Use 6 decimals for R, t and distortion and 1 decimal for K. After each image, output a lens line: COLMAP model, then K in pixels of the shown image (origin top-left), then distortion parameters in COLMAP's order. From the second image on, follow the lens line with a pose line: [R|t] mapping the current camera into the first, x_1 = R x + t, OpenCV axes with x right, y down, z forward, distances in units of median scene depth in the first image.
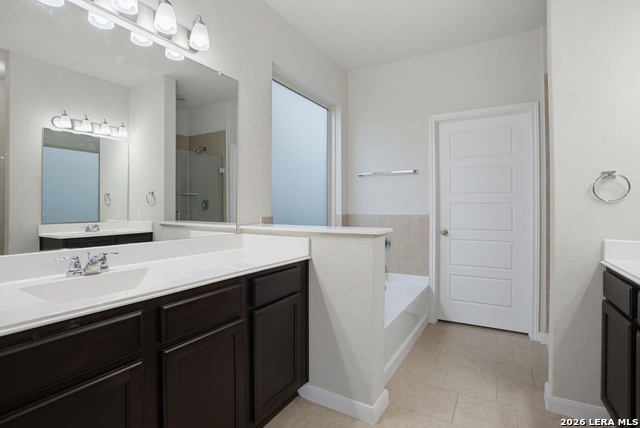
lens RADIAL K [[317.8, 0, 320.0], [0, 317.8, 203.8], [0, 0, 1]] dist [-0.002761, -0.000060]
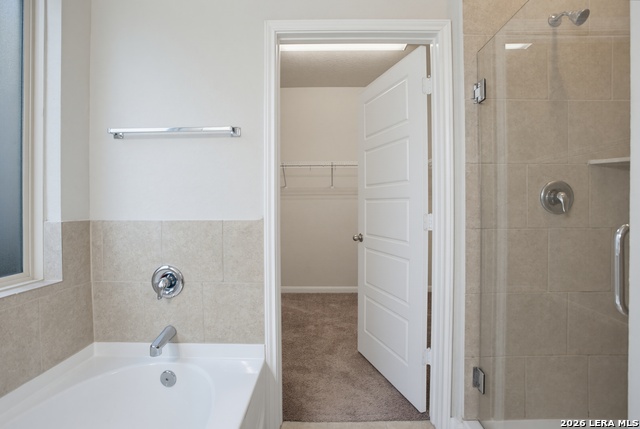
lens RADIAL K [[317.8, 0, 320.0], [0, 317.8, 204.3], [0, 0, 1]] dist [-0.002761, -0.000060]
pose [[0.872768, -0.007439, 0.488079, 0.175971], [0.003192, 0.999949, 0.009532, 0.006419], [-0.488126, -0.006761, 0.872747, 0.515835]]
